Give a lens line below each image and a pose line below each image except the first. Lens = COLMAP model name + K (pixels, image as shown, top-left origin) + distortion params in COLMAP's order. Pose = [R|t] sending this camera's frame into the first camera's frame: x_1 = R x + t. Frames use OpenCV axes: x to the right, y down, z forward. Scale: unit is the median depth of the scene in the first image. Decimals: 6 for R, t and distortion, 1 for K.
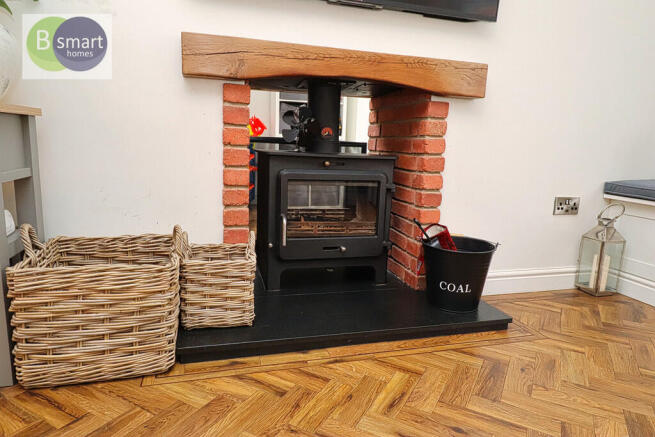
lens RADIAL K [[392.1, 0, 326.0], [0, 392.1, 222.5], [0, 0, 1]] dist [-0.001505, -0.000979]
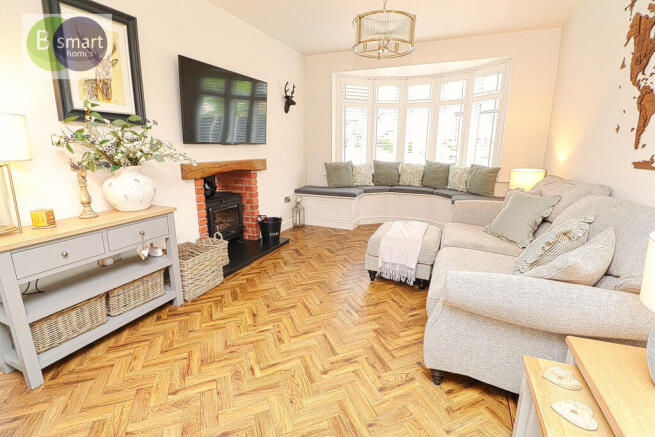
lens RADIAL K [[308.1, 0, 330.6], [0, 308.1, 218.2], [0, 0, 1]] dist [-0.001331, -0.000224]
pose [[0.616471, -0.214524, 0.757591, -1.135004], [0.160297, 0.976213, 0.145992, -0.225496], [-0.770888, 0.031440, 0.636194, -0.837285]]
